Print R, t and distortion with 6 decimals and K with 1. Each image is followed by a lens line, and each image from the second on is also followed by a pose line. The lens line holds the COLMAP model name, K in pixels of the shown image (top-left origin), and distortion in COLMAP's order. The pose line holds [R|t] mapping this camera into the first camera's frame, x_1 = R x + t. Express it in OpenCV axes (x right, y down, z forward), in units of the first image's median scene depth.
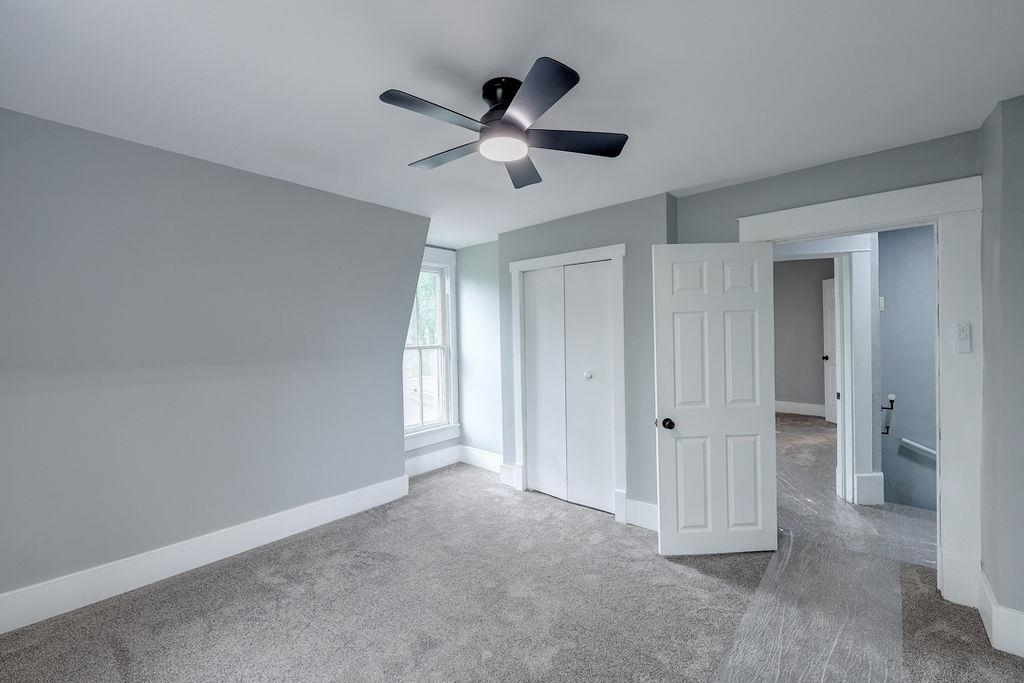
lens RADIAL K [[415.8, 0, 510.4], [0, 415.8, 339.3], [0, 0, 1]] dist [-0.001465, 0.000129]
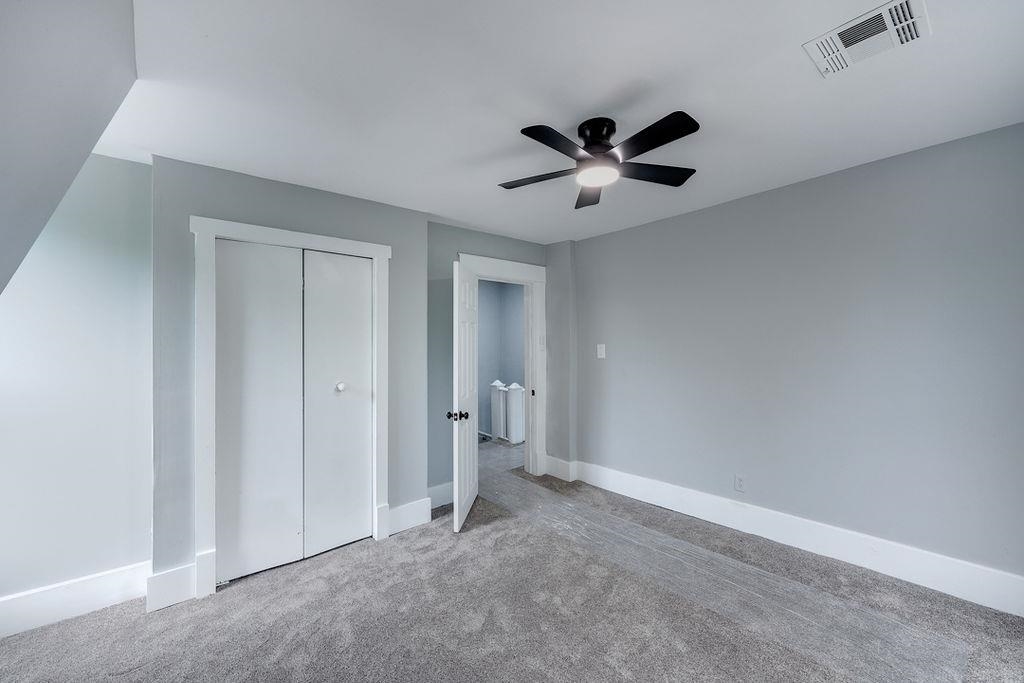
lens RADIAL K [[415.8, 0, 504.0], [0, 415.8, 341.3], [0, 0, 1]] dist [-0.001465, 0.000129]
pose [[0.137804, 0.012380, 0.990382, -0.600174], [0.012101, 0.999826, -0.014182, 0.008191], [-0.990386, 0.013939, 0.137630, 0.557861]]
